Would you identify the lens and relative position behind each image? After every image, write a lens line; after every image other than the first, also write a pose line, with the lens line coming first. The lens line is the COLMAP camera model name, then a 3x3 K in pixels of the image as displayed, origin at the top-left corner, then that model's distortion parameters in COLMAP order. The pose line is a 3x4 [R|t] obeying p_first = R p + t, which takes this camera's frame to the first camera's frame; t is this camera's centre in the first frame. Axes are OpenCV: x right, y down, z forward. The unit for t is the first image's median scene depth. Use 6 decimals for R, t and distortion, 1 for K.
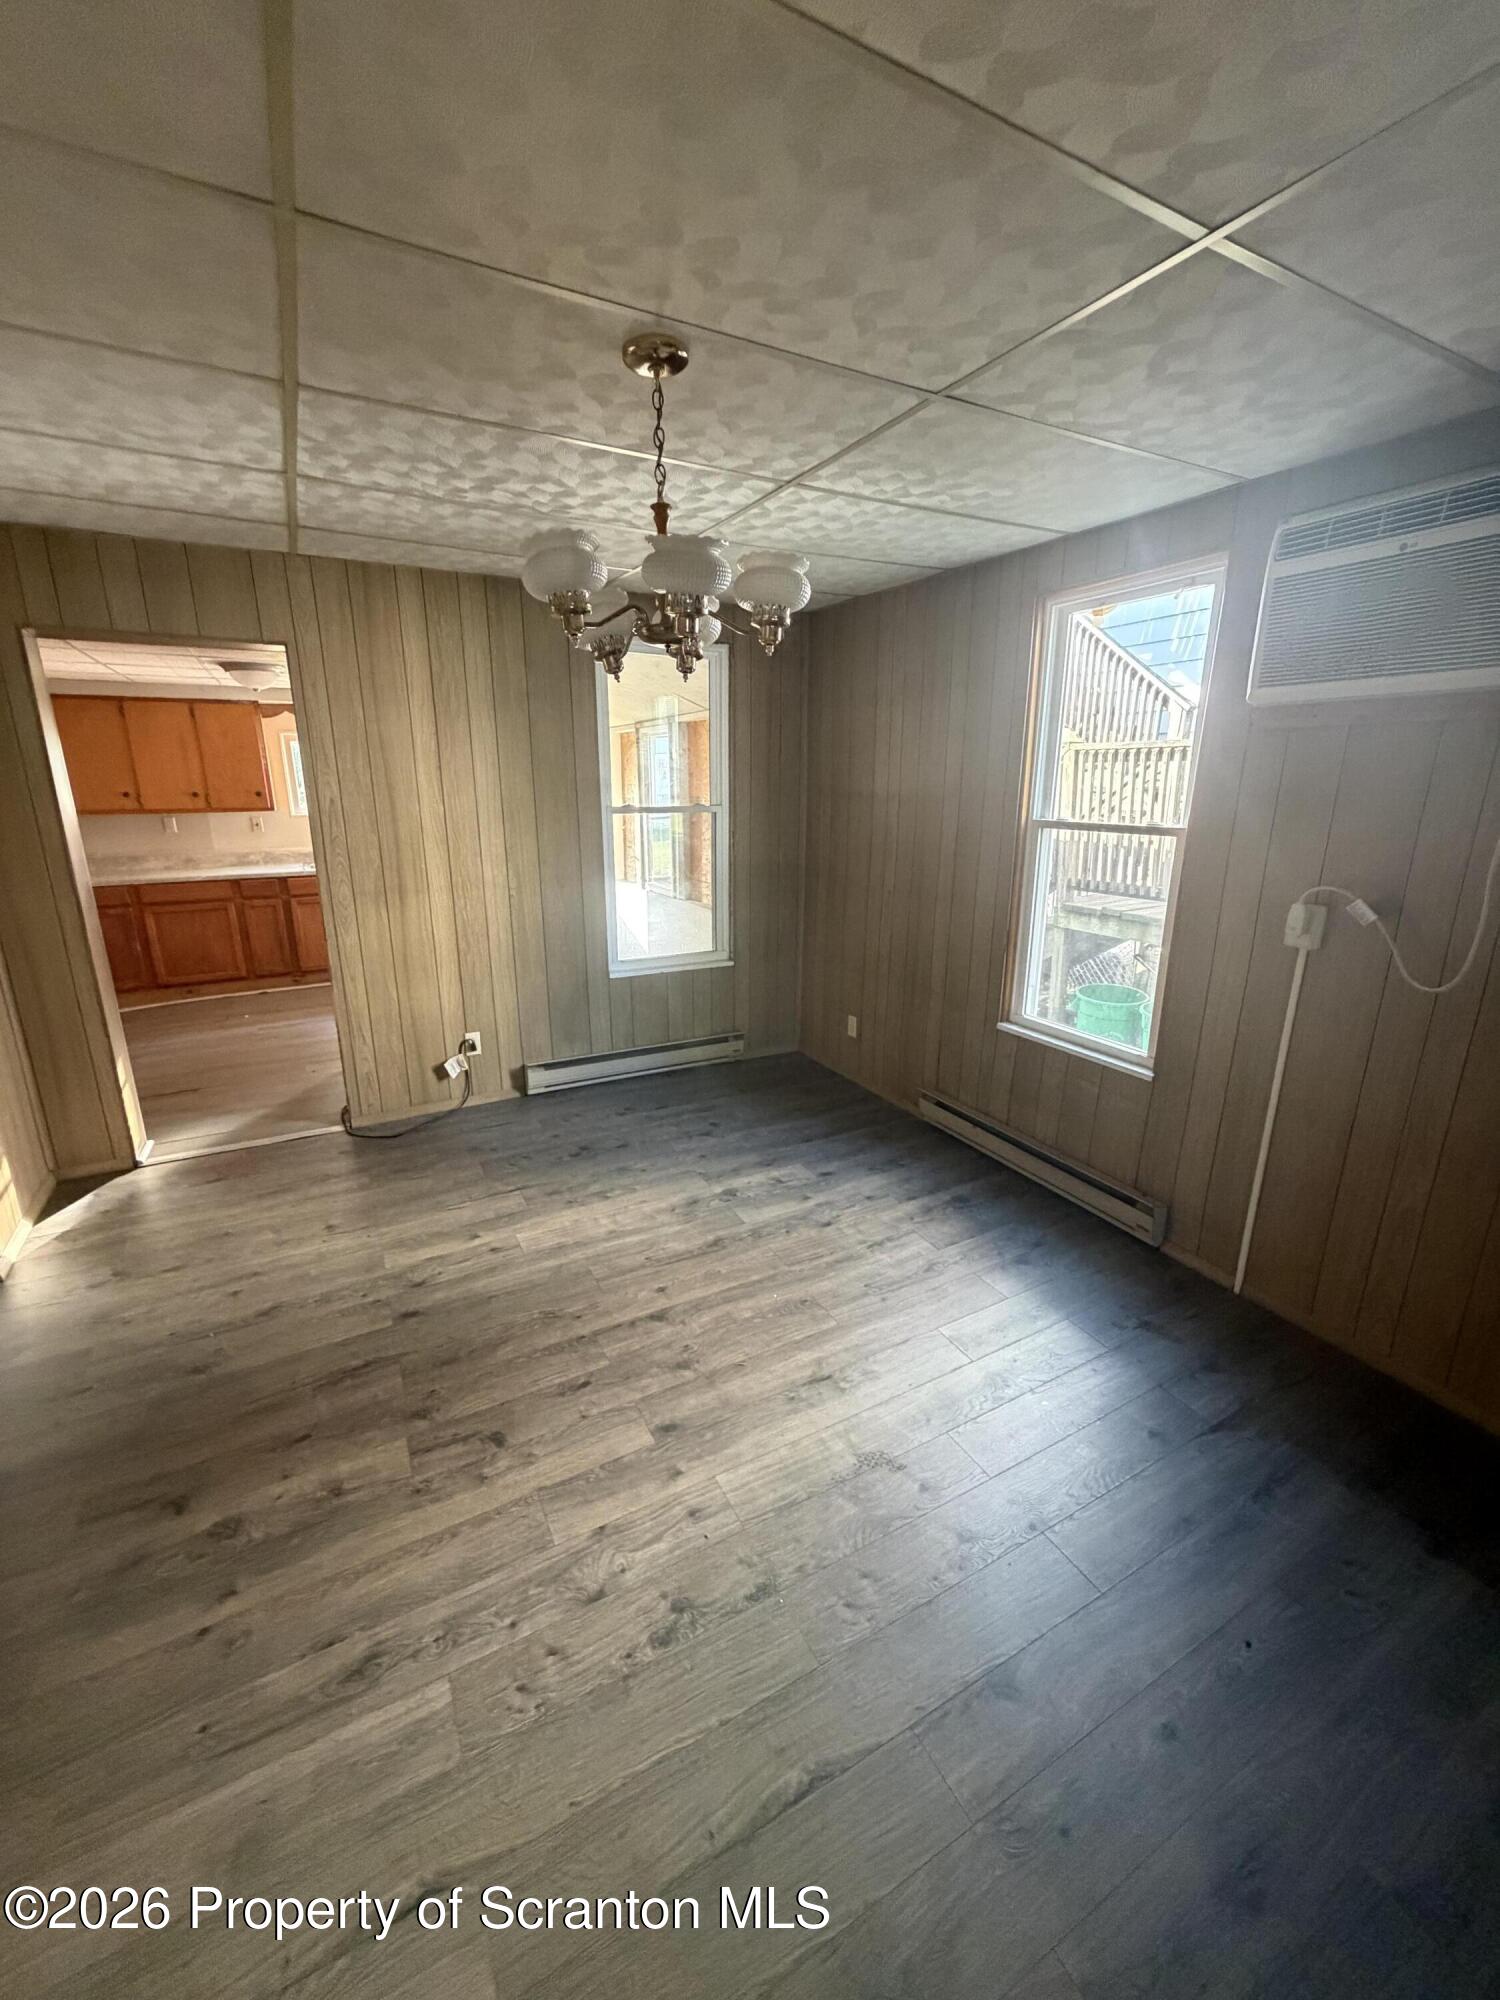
lens RADIAL K [[803.8, 0, 752.9], [0, 803.8, 997.1], [0, 0, 1]] dist [0.002448, -0.000543]
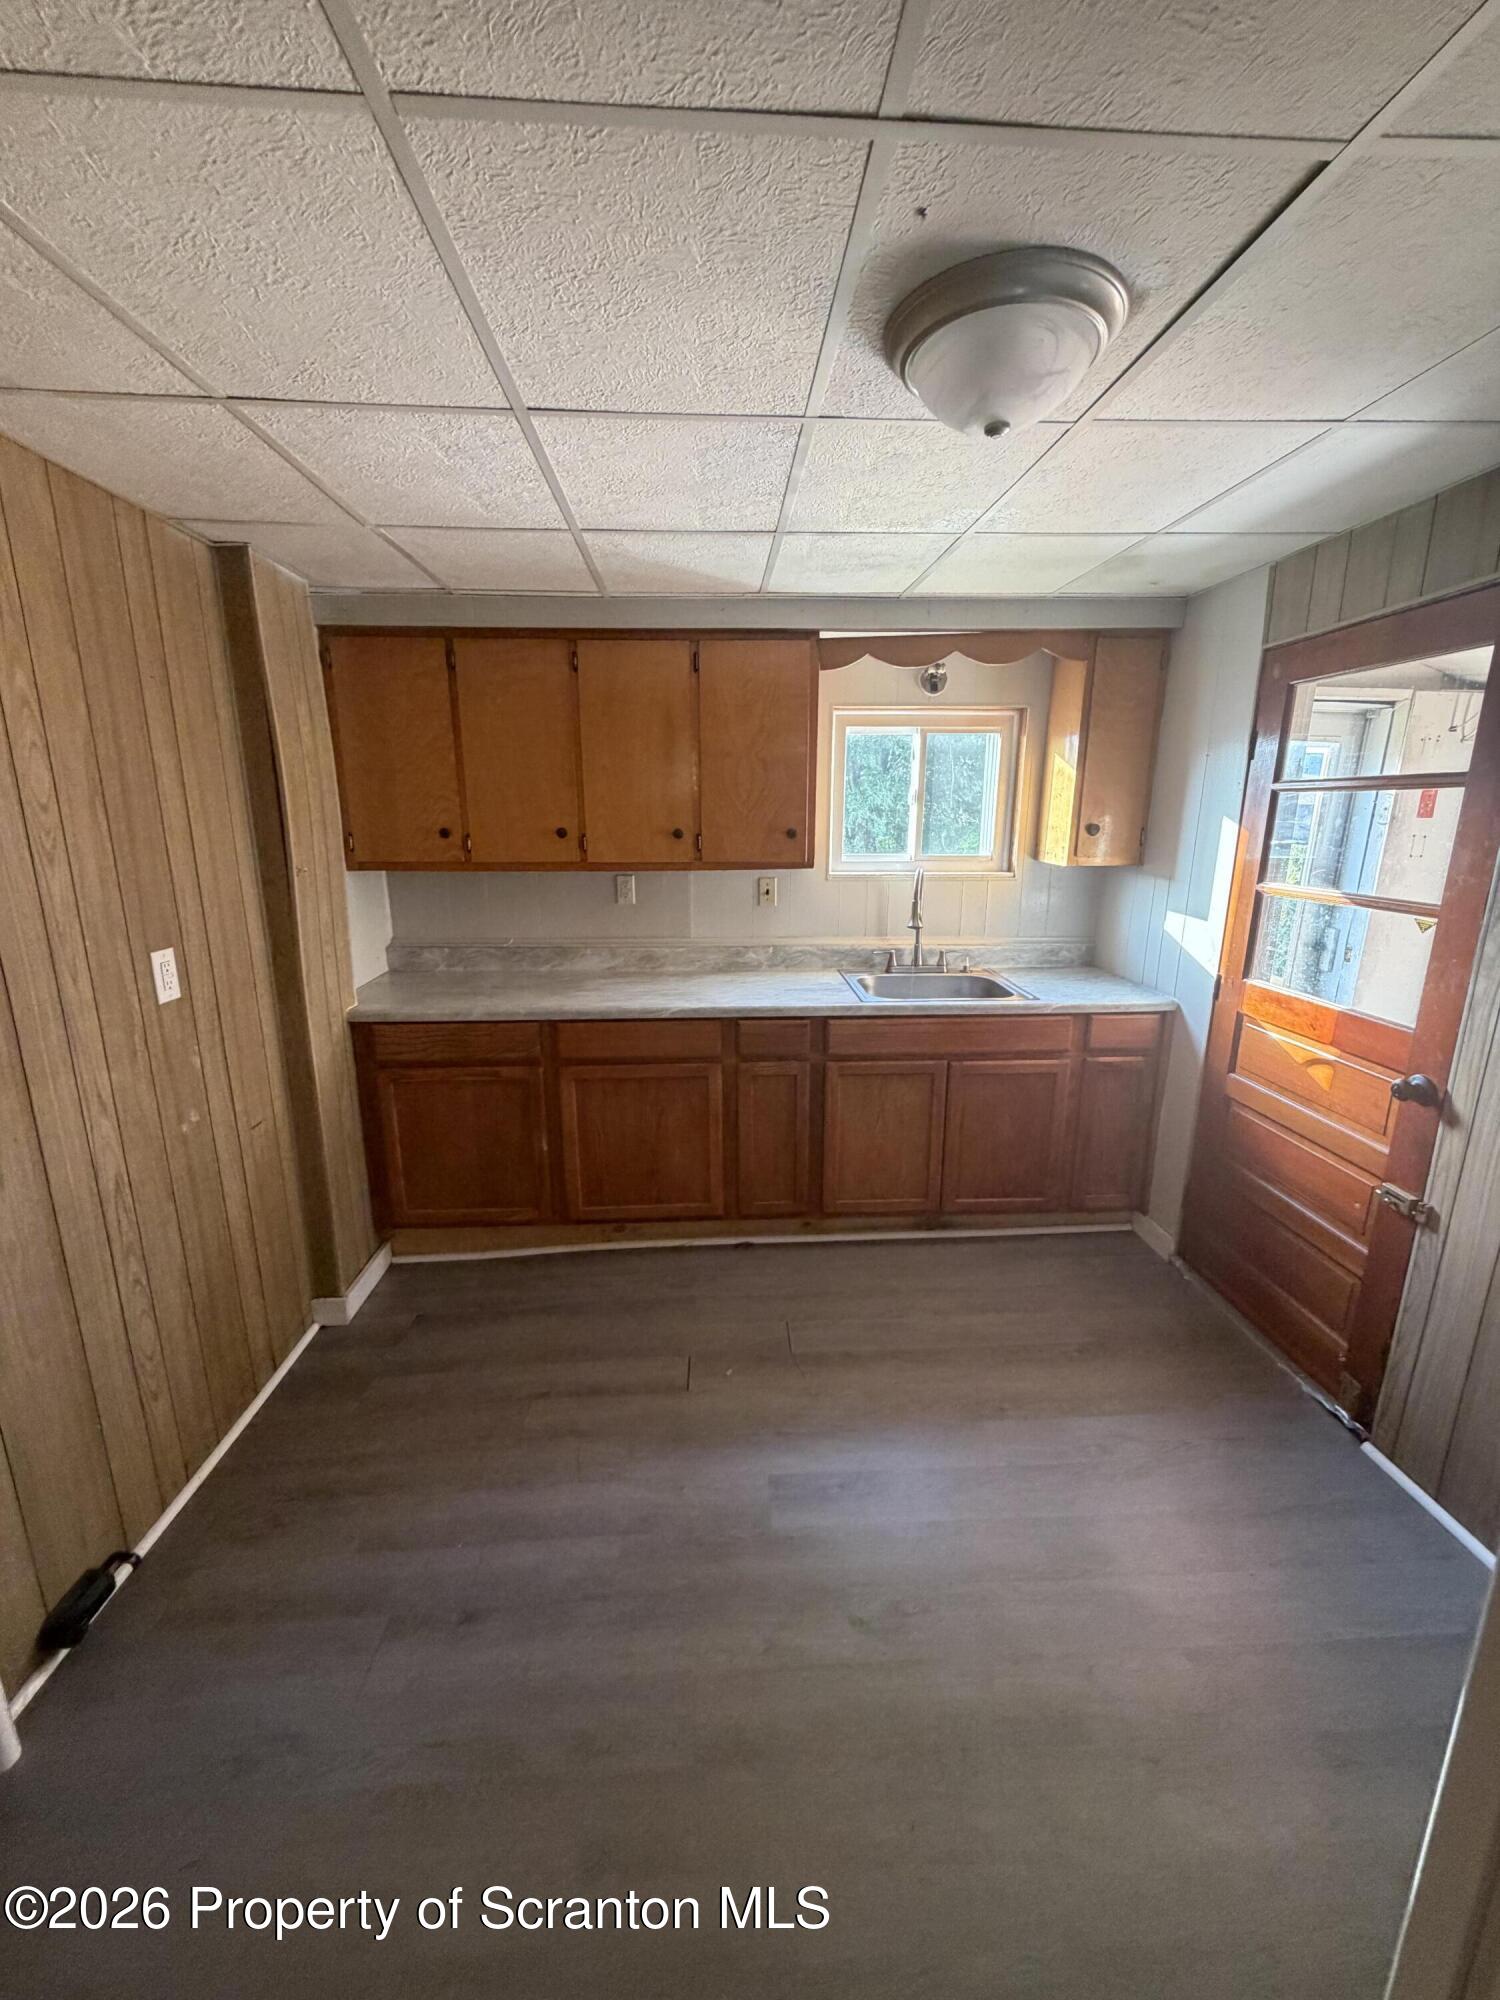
lens RADIAL K [[803.8, 0, 750.9], [0, 803.8, 1008.3], [0, 0, 1]] dist [0.002448, -0.000543]
pose [[0.895798, 0.099388, -0.433207, -0.727657], [-0.116079, 0.993165, -0.012175, -0.246285], [0.429036, 0.061192, 0.901212, 0.989958]]
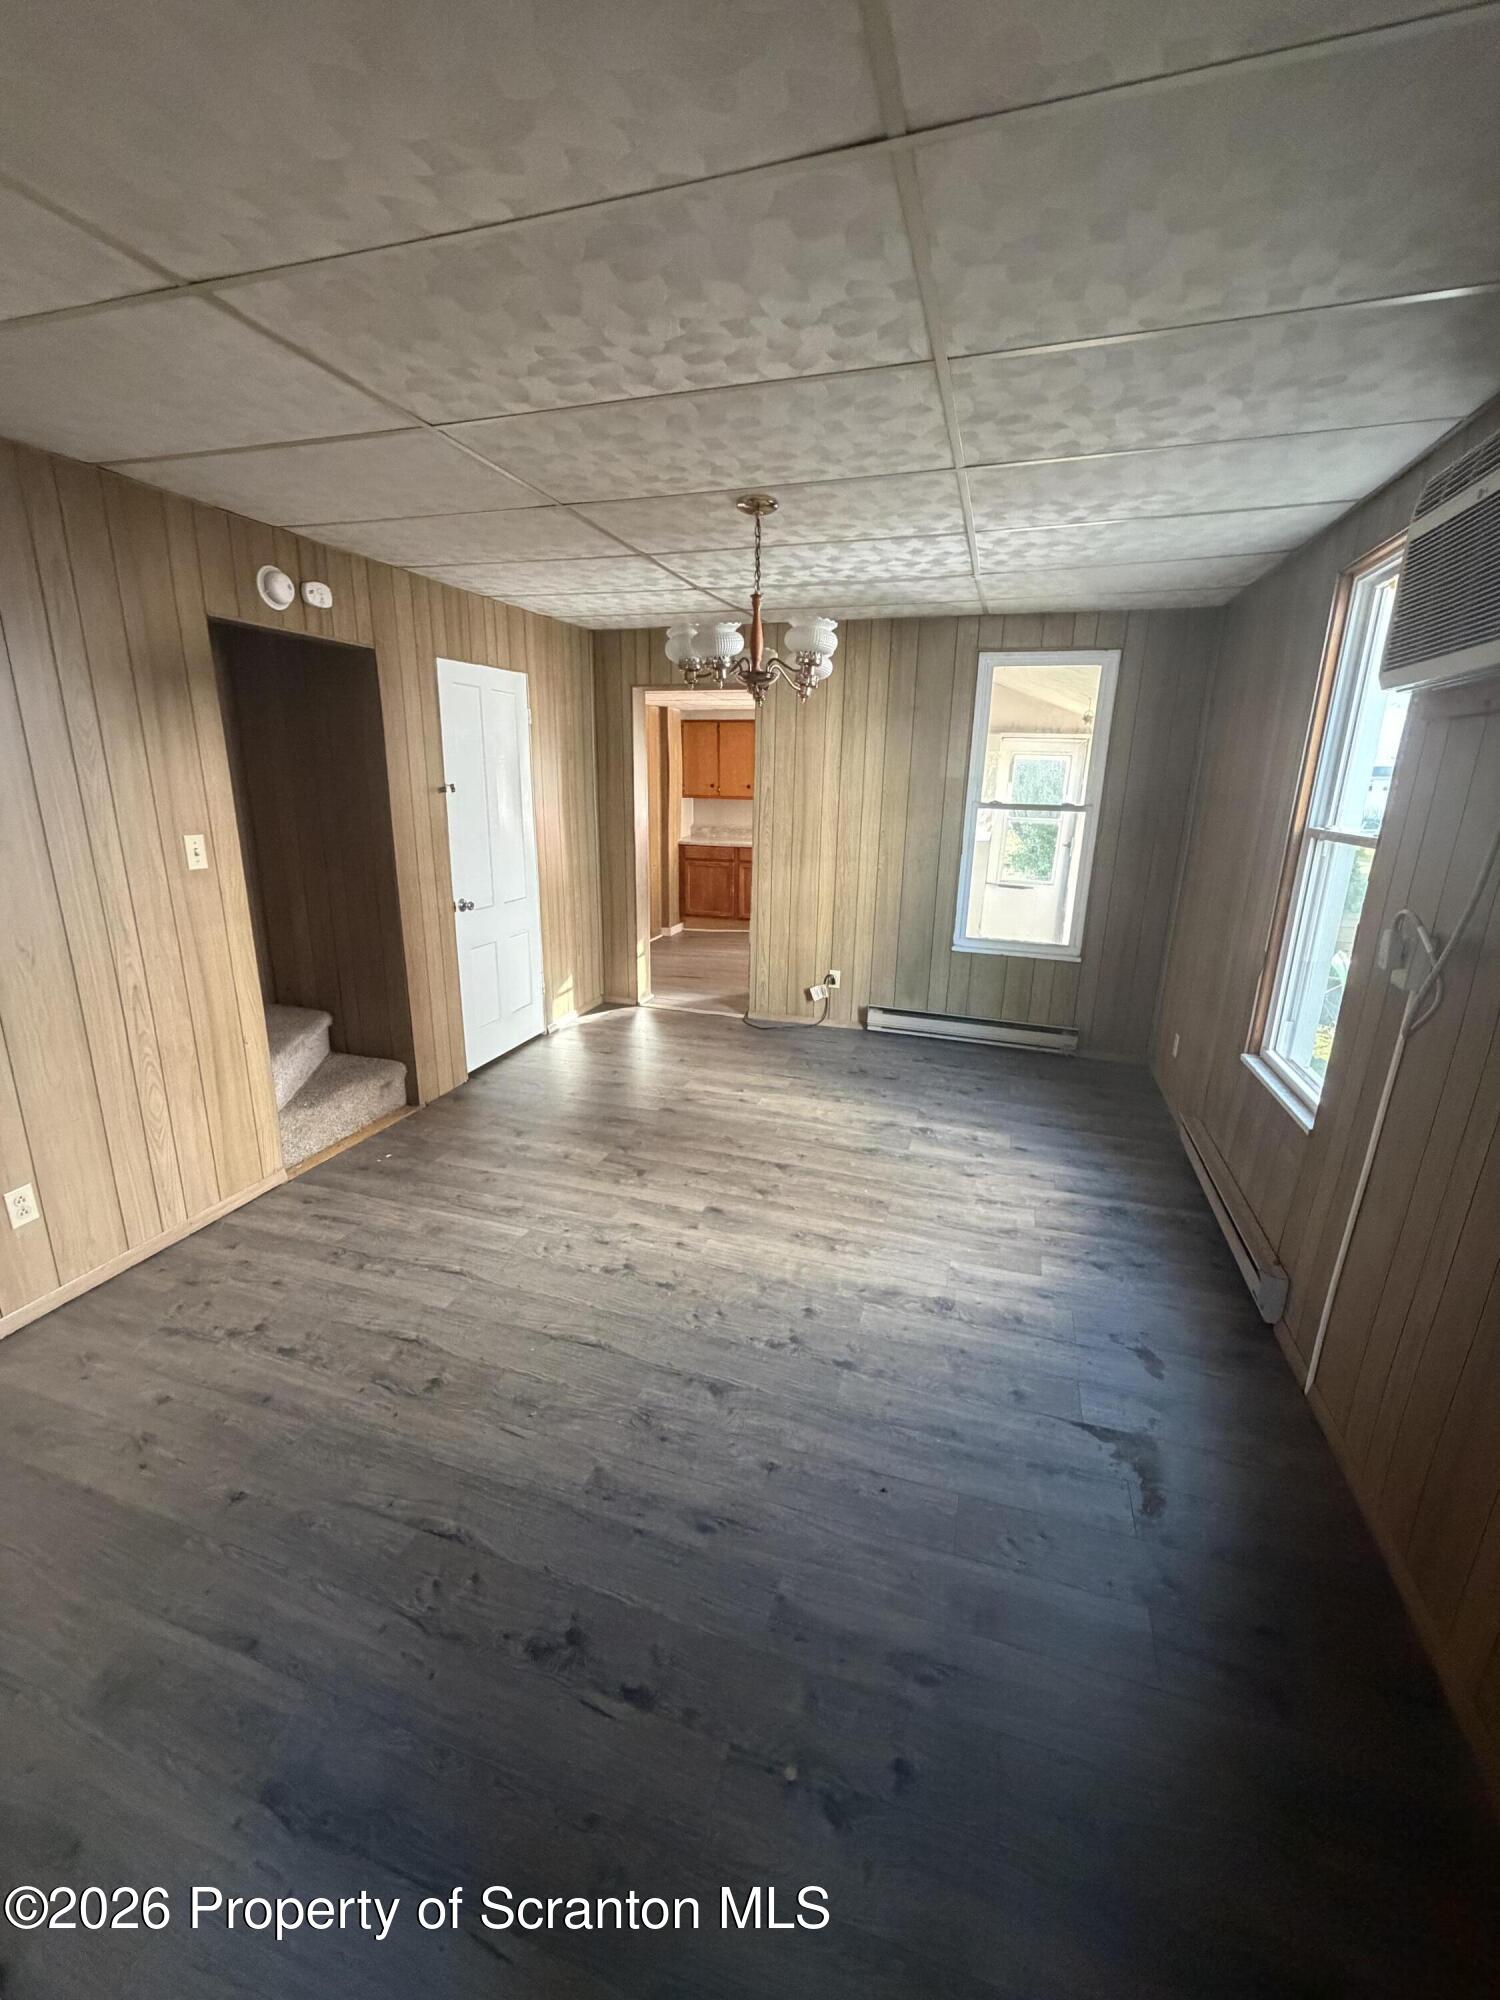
lens RADIAL K [[803.8, 0, 746.4], [0, 803.8, 997.8], [0, 0, 1]] dist [0.002448, -0.000543]
pose [[0.687010, 0.203261, -0.697641, 0.528897], [-0.208609, 0.974836, 0.078592, 0.016723], [0.696060, 0.091541, 0.712124, -0.029049]]
